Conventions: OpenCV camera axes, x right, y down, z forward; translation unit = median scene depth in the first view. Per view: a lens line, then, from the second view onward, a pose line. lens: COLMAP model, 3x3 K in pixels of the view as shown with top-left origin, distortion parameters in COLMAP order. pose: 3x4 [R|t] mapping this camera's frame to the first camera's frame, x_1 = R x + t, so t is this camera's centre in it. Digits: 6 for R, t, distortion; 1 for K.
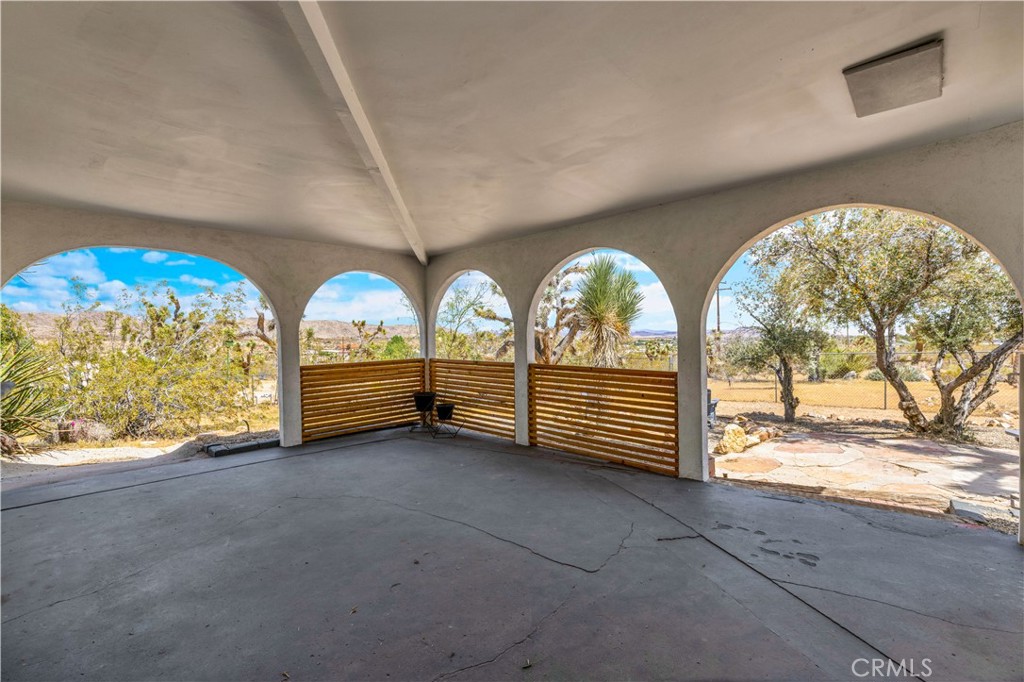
lens RADIAL K [[431.3, 0, 512.0], [0, 431.3, 336.1], [0, 0, 1]] dist [0.001321, 0.000120]
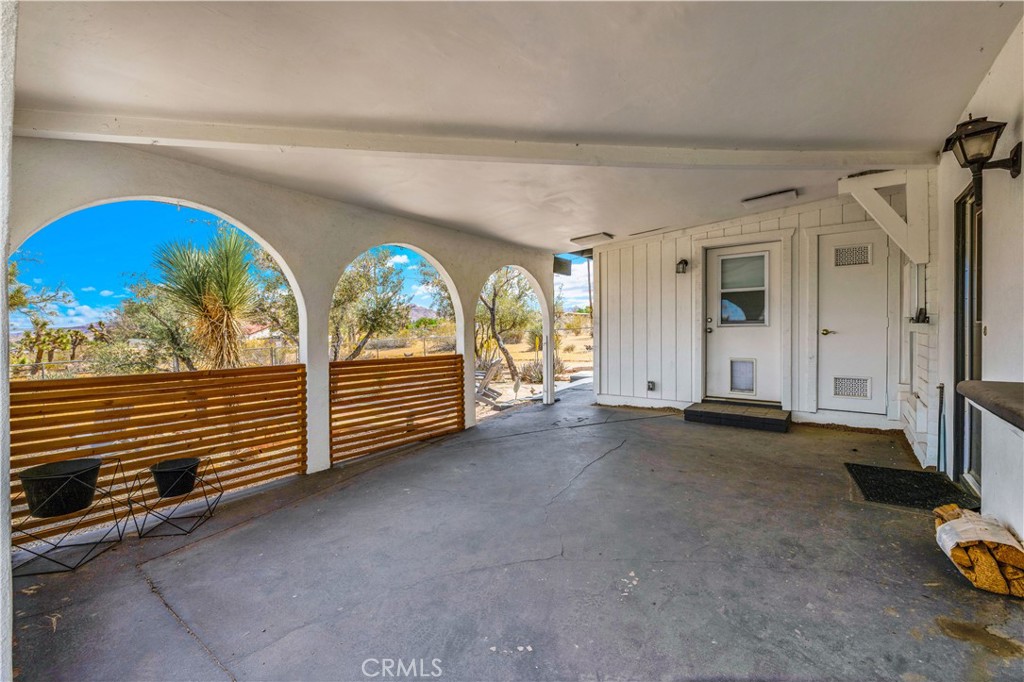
lens RADIAL K [[431.3, 0, 512.0], [0, 431.3, 336.1], [0, 0, 1]] dist [0.001321, 0.000120]
pose [[-0.116371, -0.005868, 0.993188, -0.760560], [0.005425, 0.999964, 0.006544, 0.013618], [-0.993191, 0.006150, -0.116335, 0.750409]]
